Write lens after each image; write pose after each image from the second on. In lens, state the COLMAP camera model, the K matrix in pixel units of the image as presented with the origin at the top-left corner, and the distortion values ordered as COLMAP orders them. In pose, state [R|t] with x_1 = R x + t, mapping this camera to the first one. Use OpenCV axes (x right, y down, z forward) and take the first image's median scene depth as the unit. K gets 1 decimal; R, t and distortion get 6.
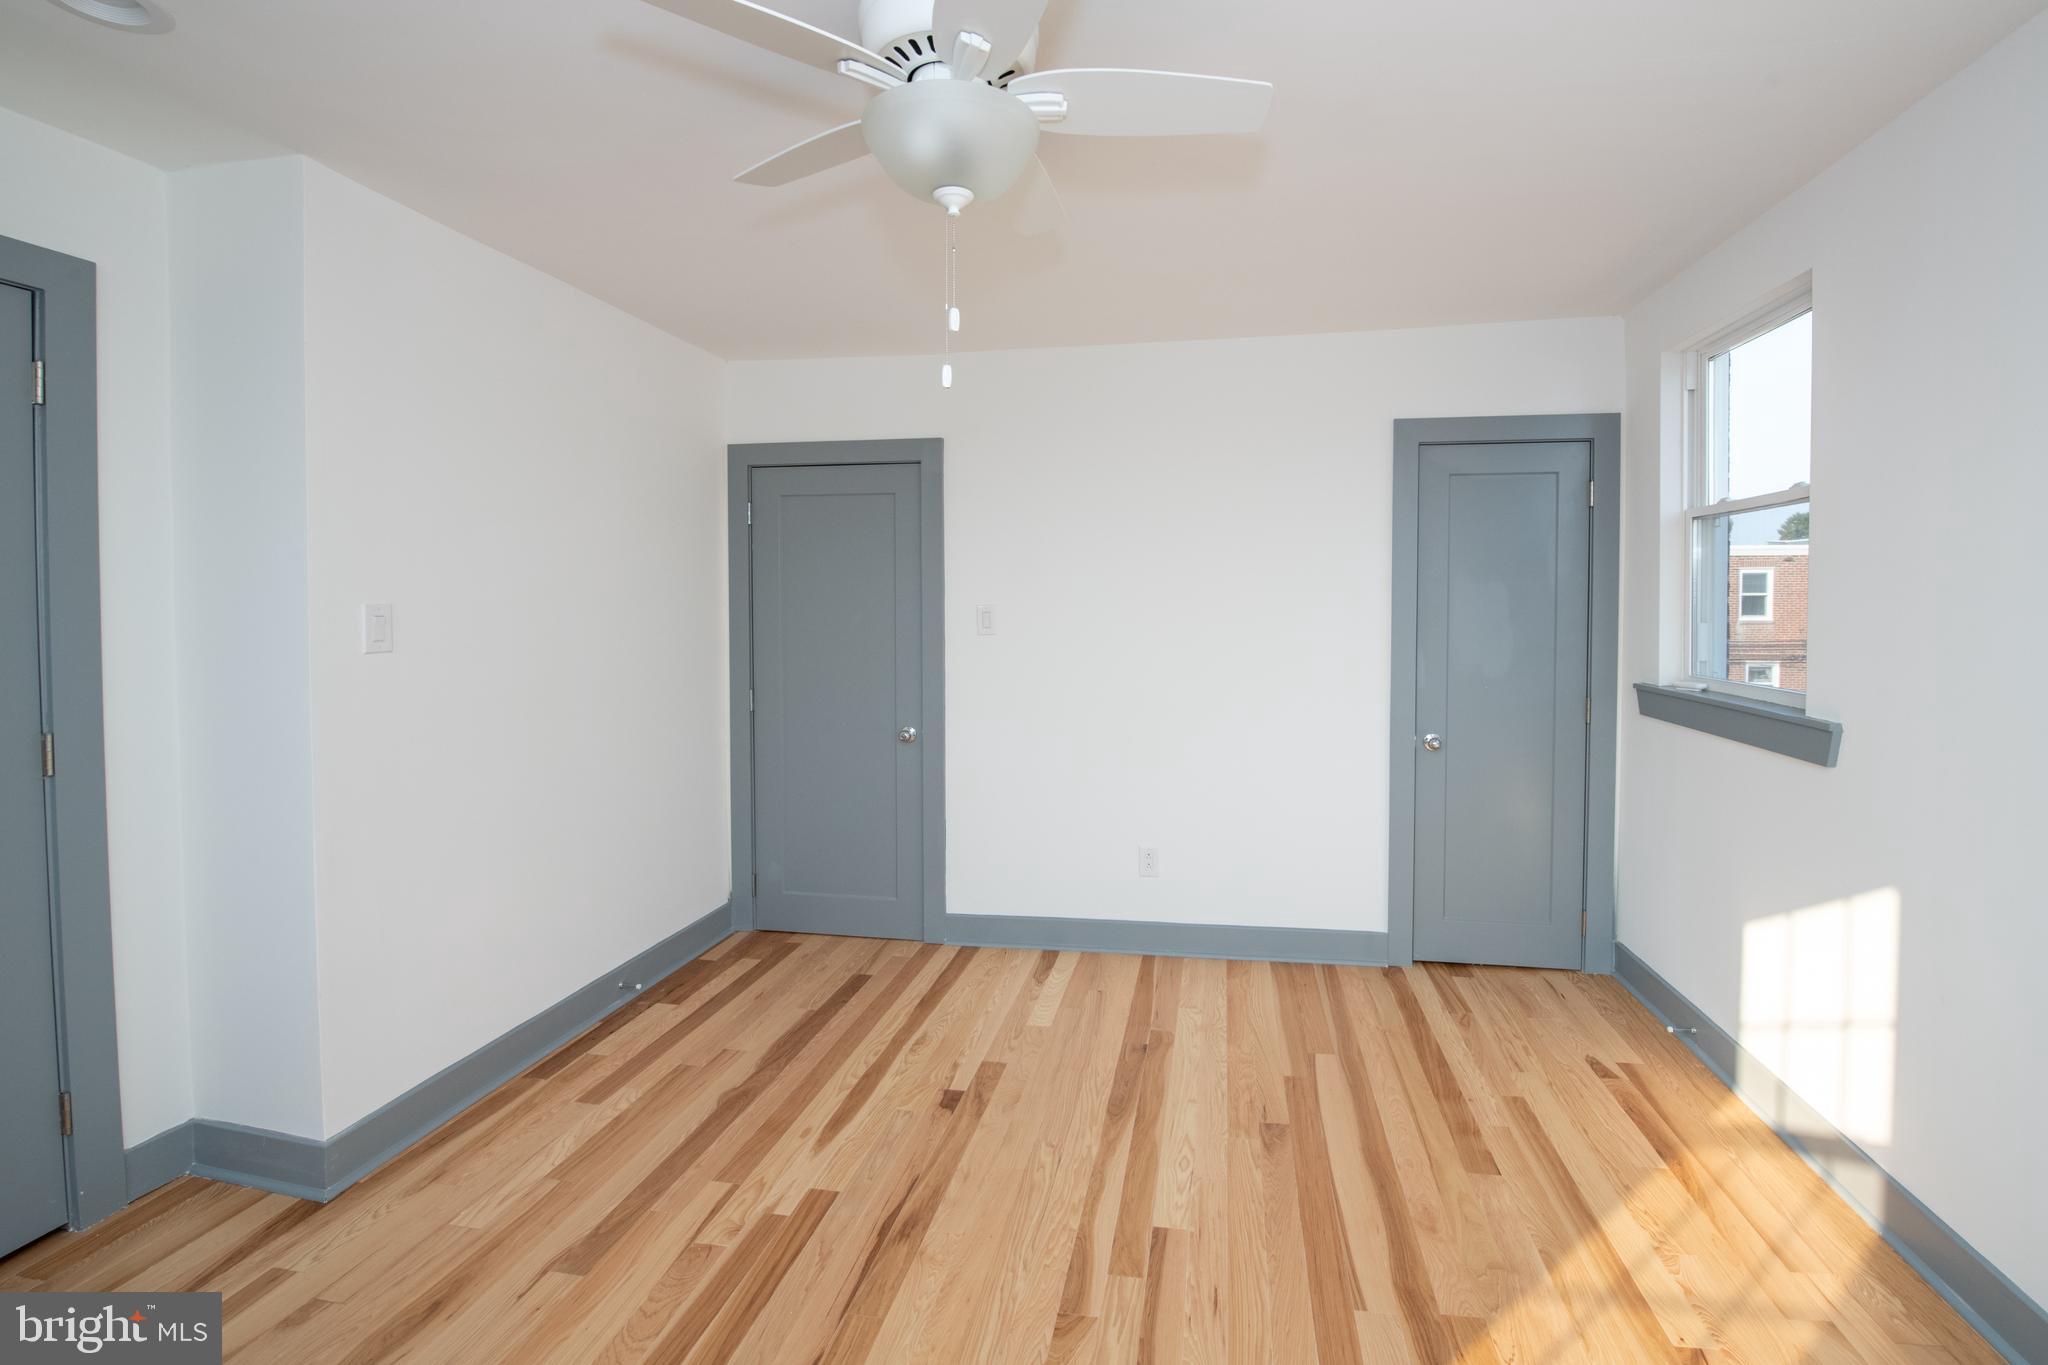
lens RADIAL K [[855.2, 0, 1025.0], [0, 855.2, 609.4], [0, 0, 1]] dist [-0.019533, -0.000713]
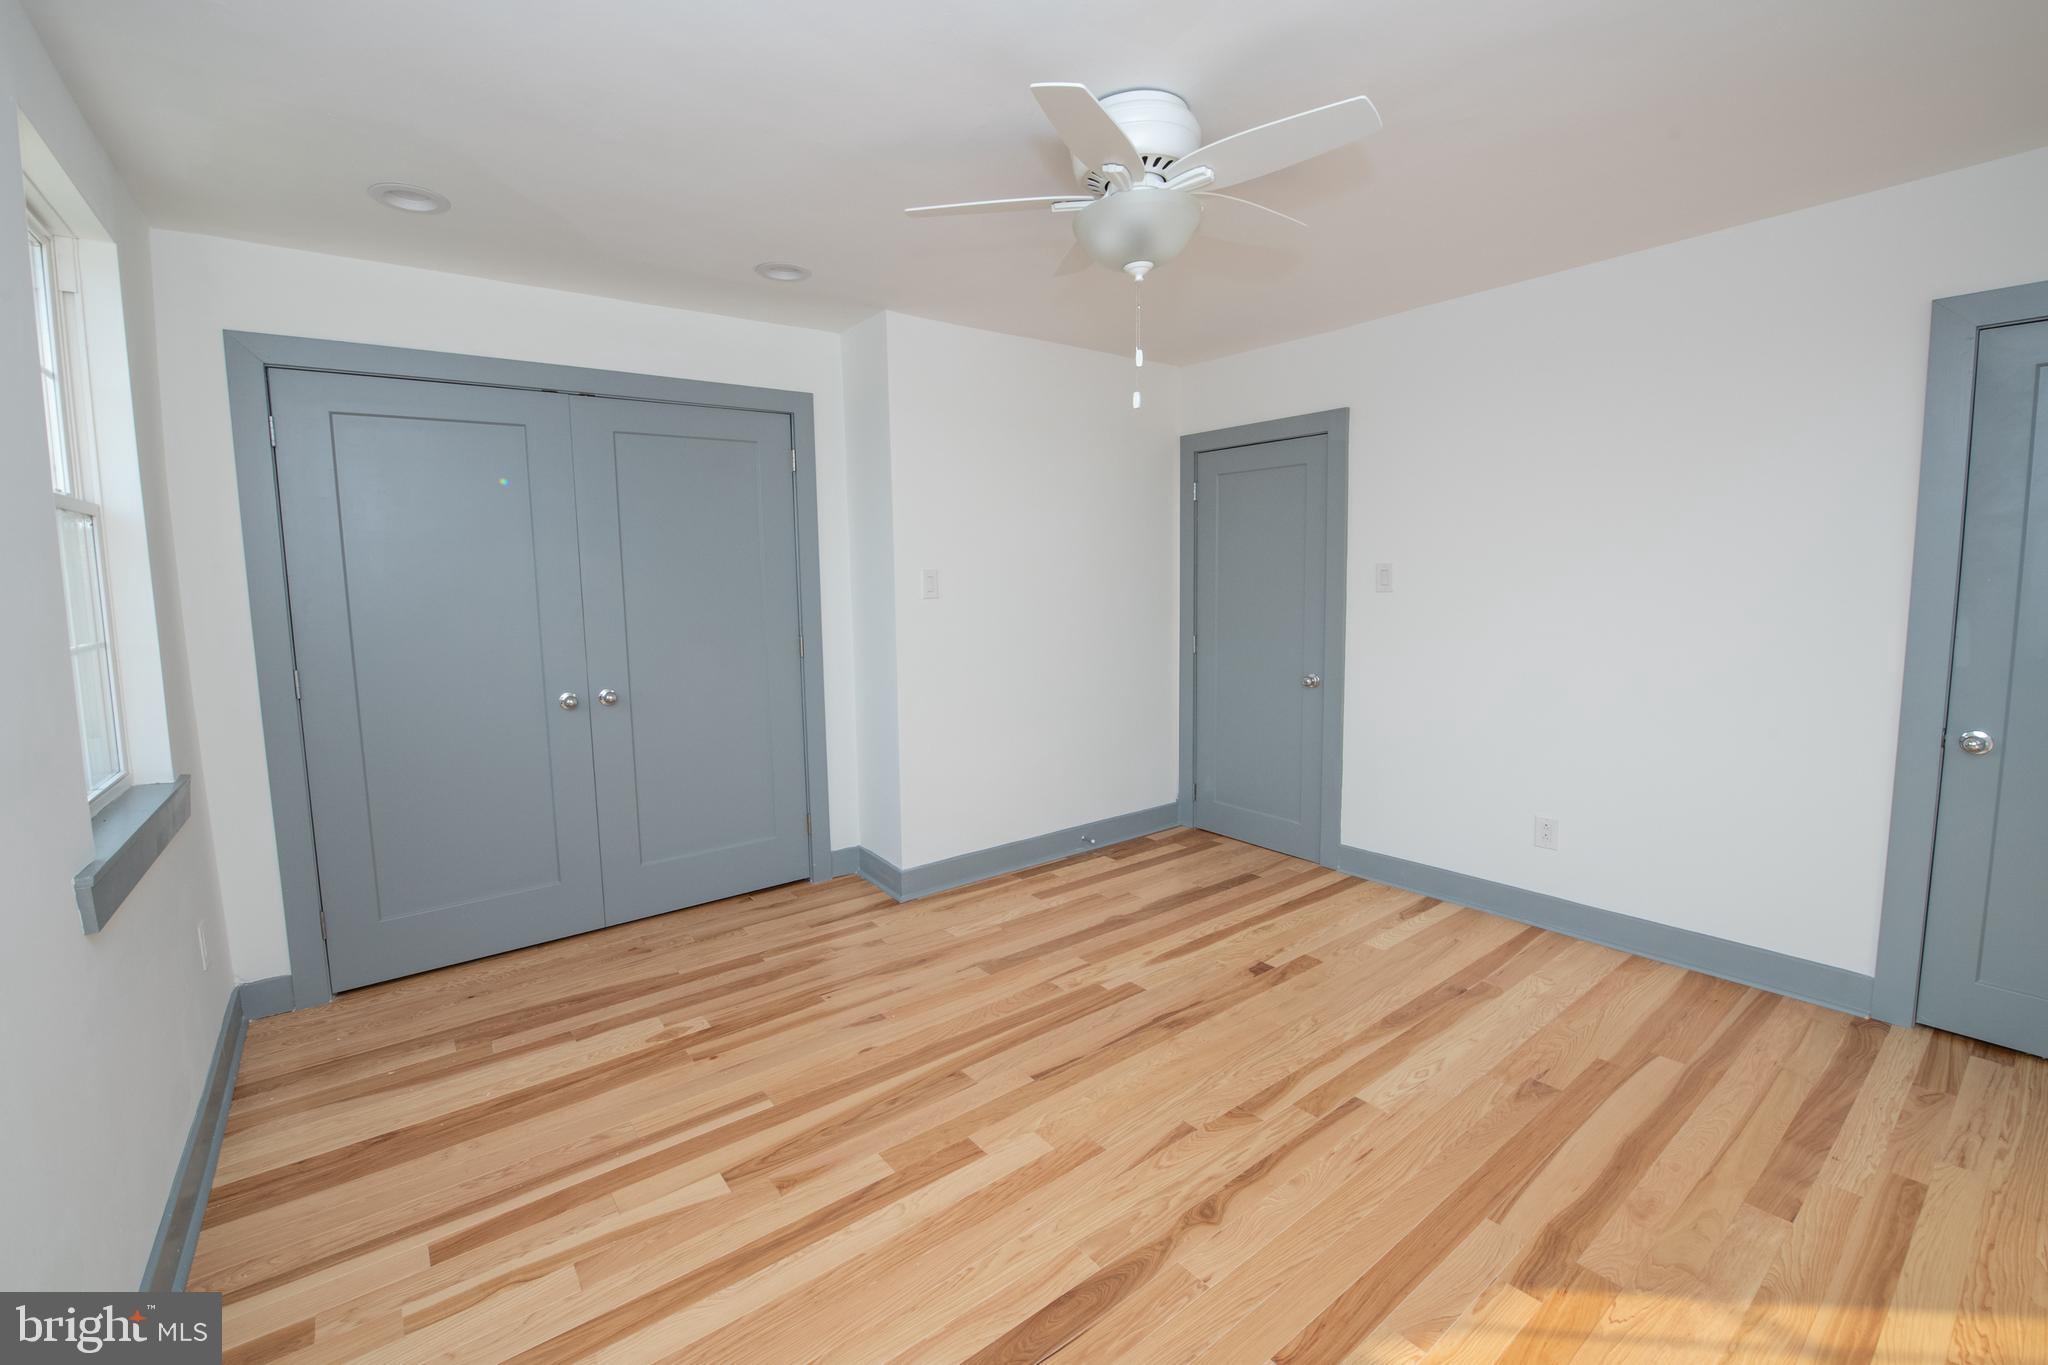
lens RADIAL K [[865.4, 0, 1004.1], [0, 865.4, 638.4], [0, 0, 1]] dist [-0.008476, -0.008560]
pose [[0.717104, 0.042828, -0.695649, 0.498339], [0.009562, 0.997412, 0.071264, 0.008851], [0.696901, -0.057755, 0.714838, -0.123065]]
